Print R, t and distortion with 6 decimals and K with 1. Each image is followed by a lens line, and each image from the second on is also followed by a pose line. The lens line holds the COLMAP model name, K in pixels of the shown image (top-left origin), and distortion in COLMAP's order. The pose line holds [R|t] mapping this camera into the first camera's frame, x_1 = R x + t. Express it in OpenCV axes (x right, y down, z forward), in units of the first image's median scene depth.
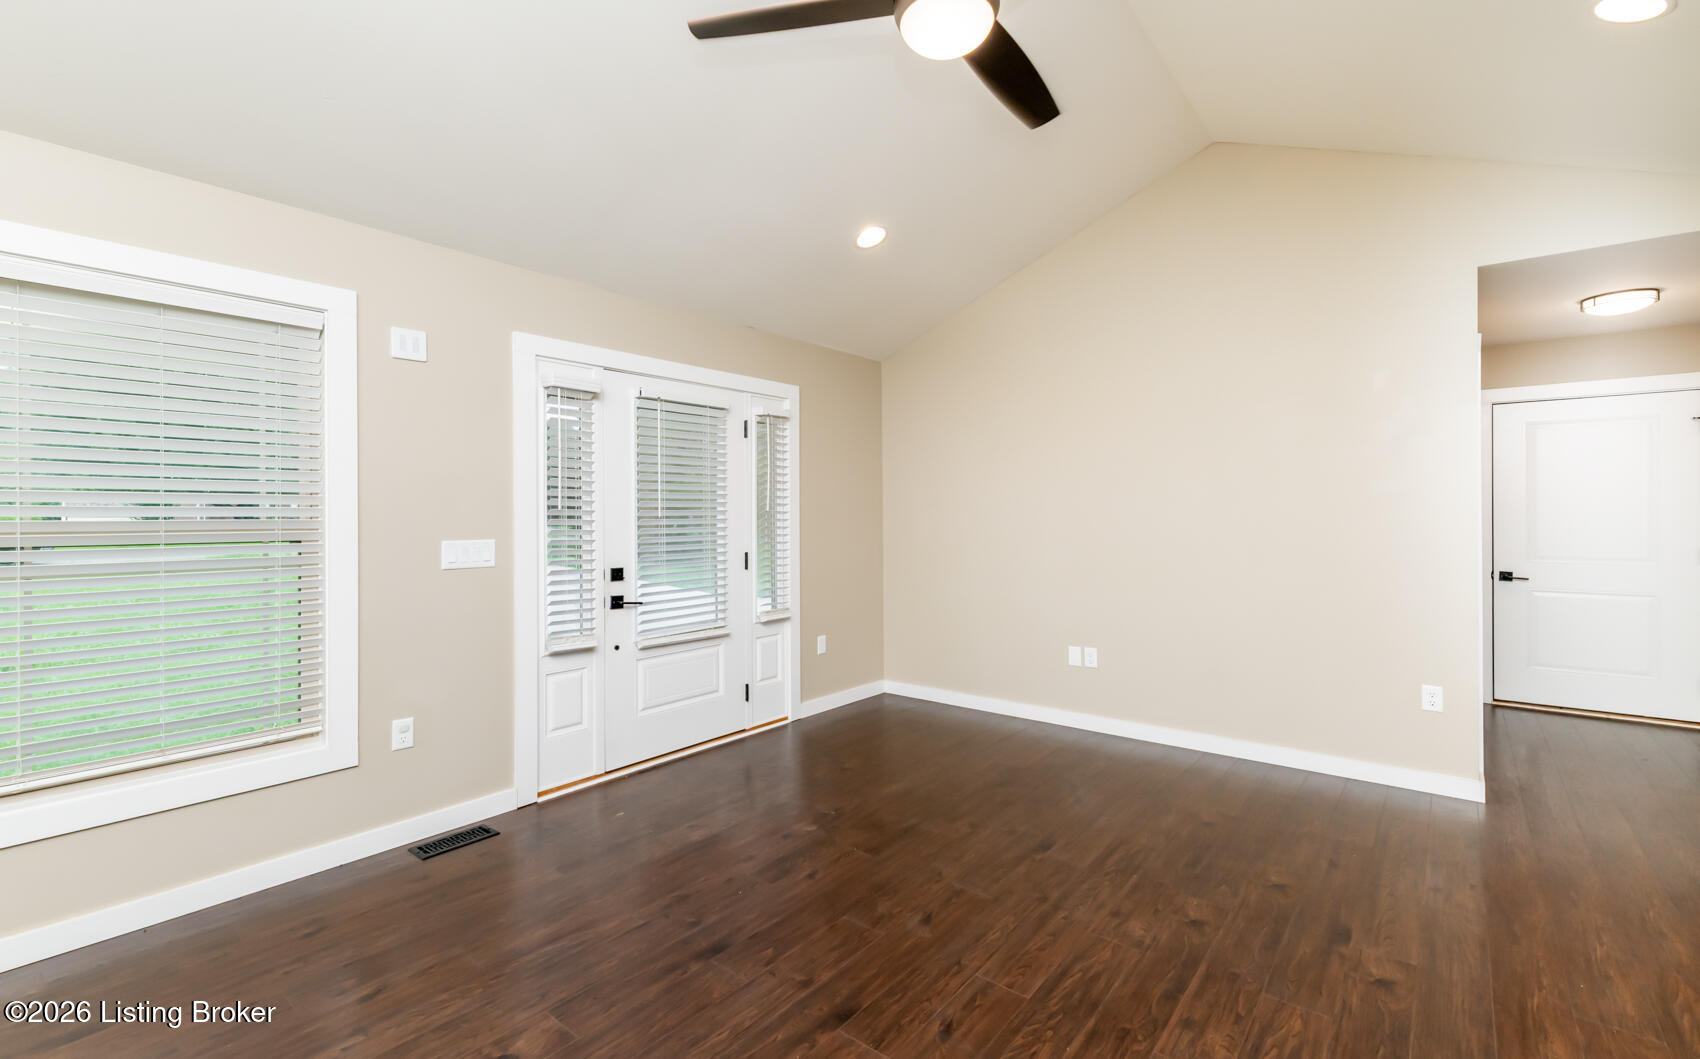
lens RADIAL K [[747.9, 0, 853.0], [0, 747.9, 522.5], [0, 0, 1]] dist [0.003078, -0.000781]
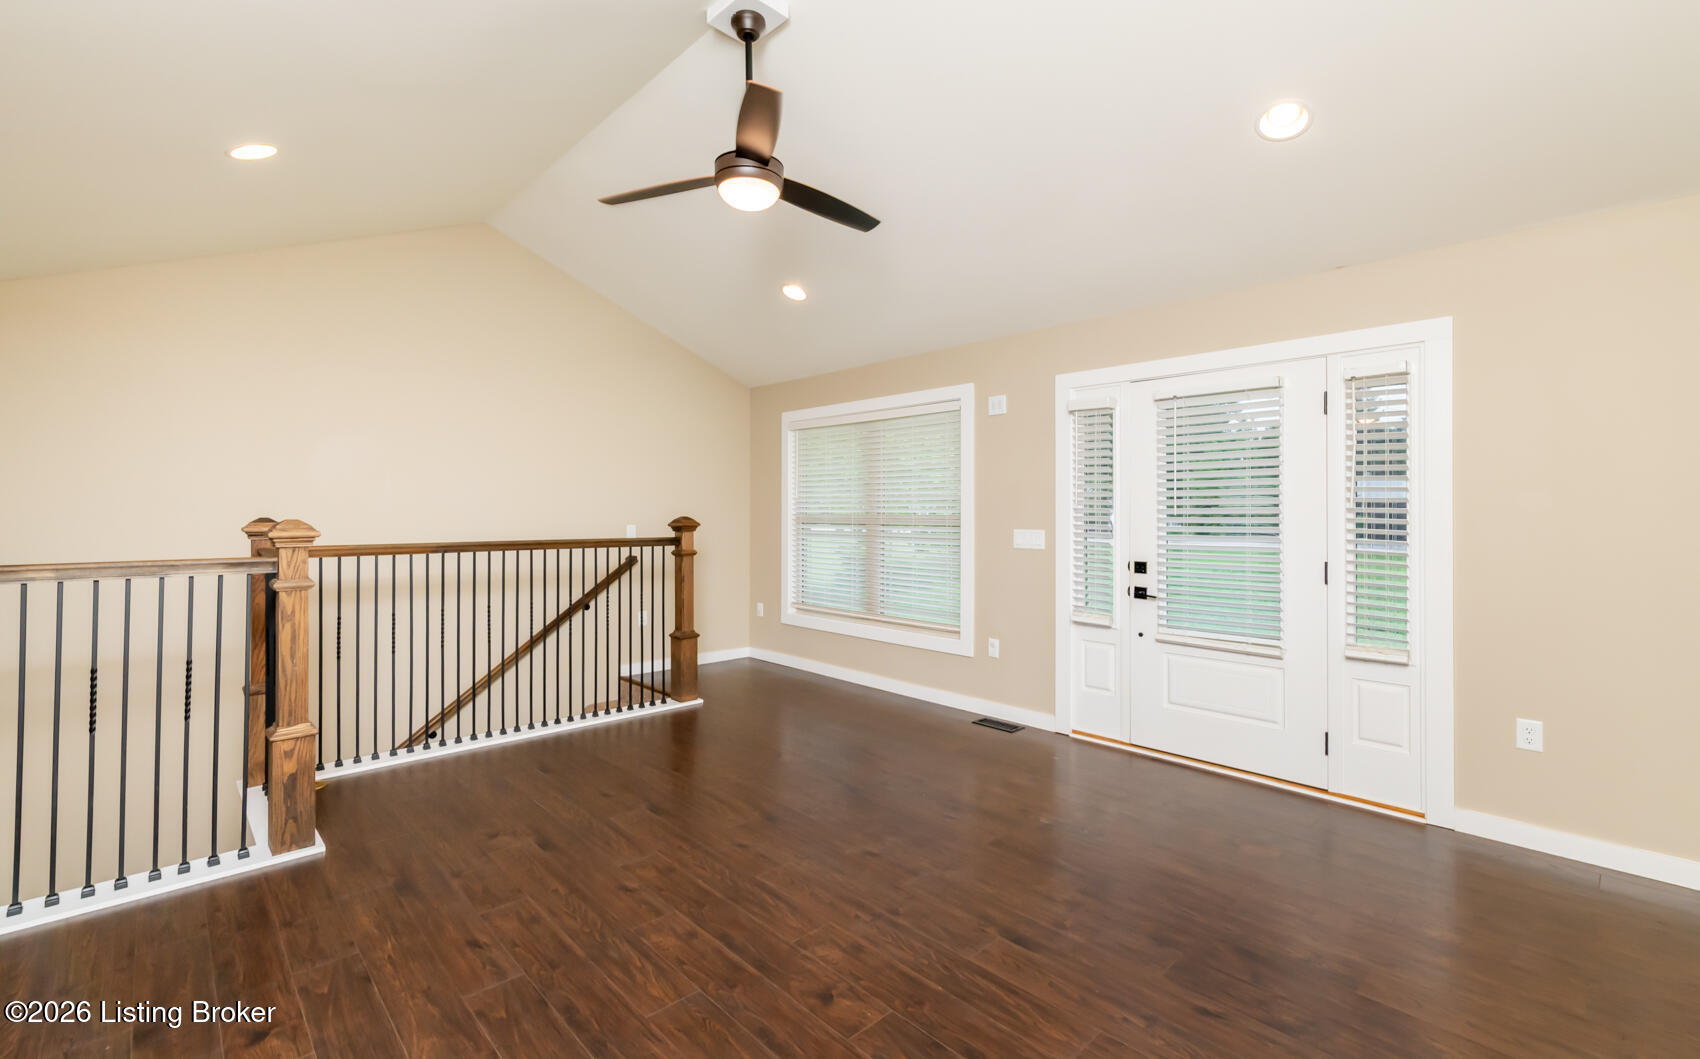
lens RADIAL K [[747.9, 0, 839.1], [0, 747.9, 517.6], [0, 0, 1]] dist [0.003078, -0.000781]
pose [[-0.156162, 0.008678, -0.987693, 1.030522], [-0.012771, 0.999860, 0.010804, -0.011852], [0.987649, 0.014301, -0.156029, 0.913315]]
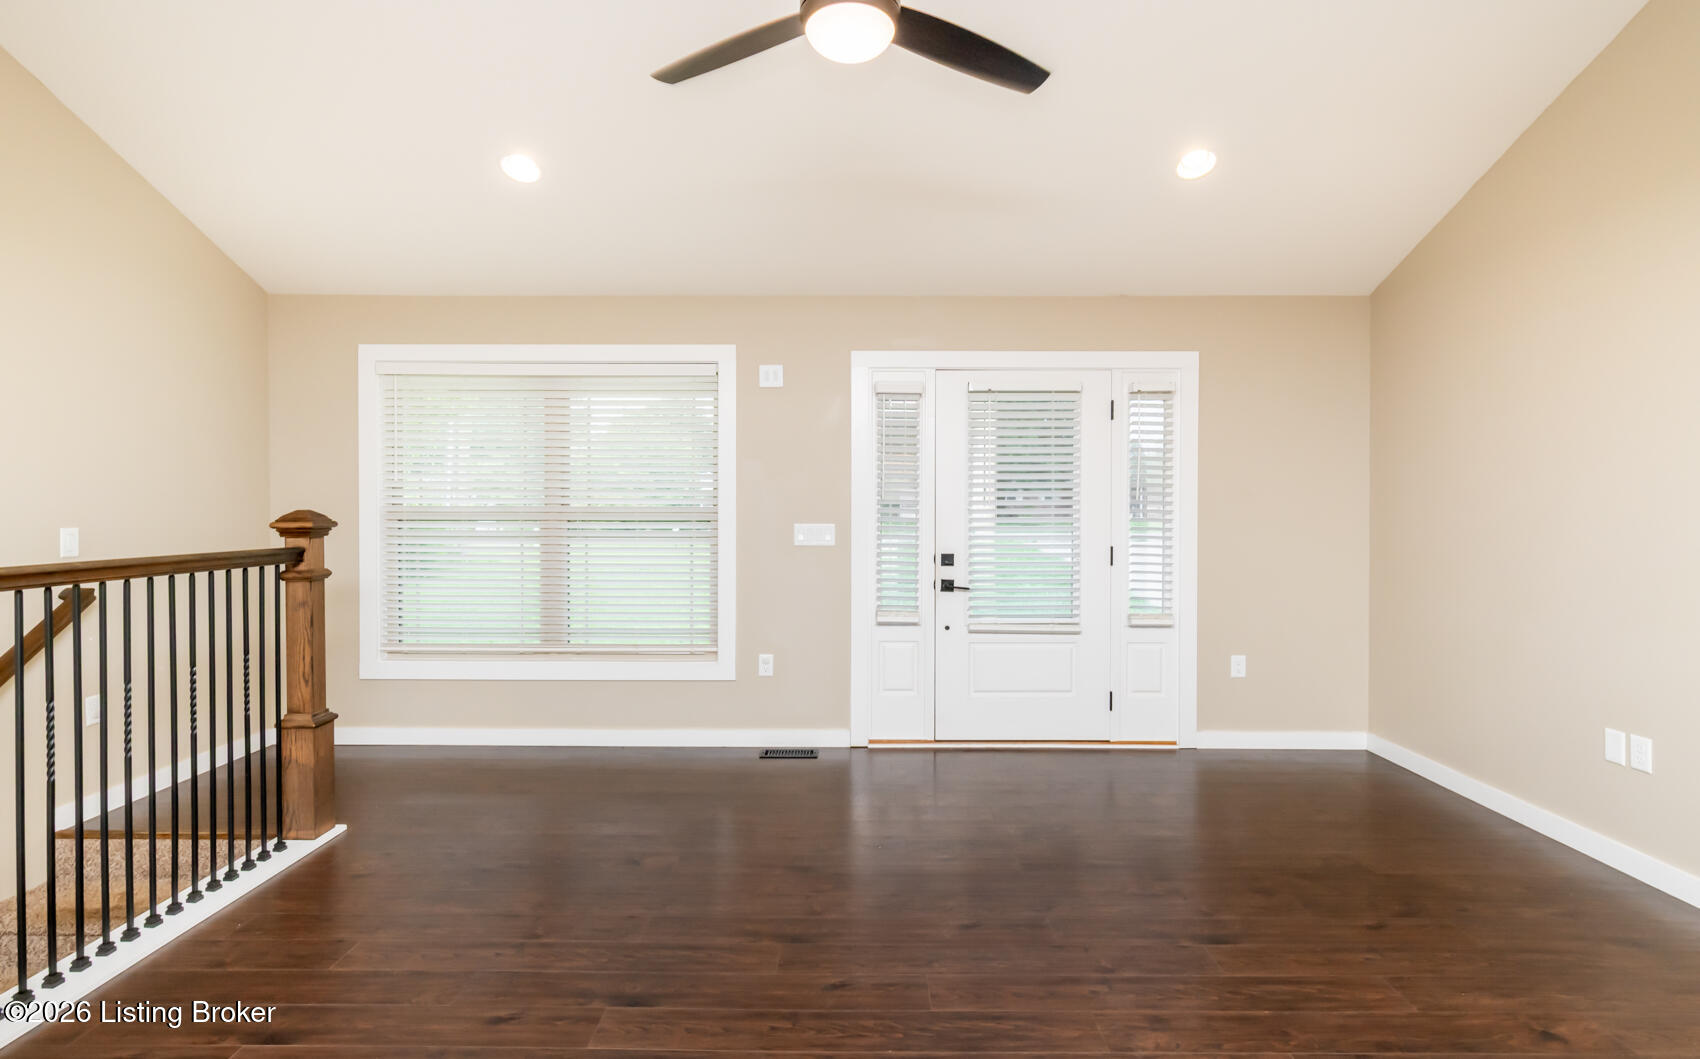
lens RADIAL K [[843.4, 0, 844.2], [0, 843.4, 526.7], [0, 0, 1]] dist [0.001563, -0.001596]
pose [[0.615215, 0.022008, -0.788052, 0.678348], [-0.012135, 0.999756, 0.018447, 0.001408], [0.788266, -0.001786, 0.615332, 0.172446]]
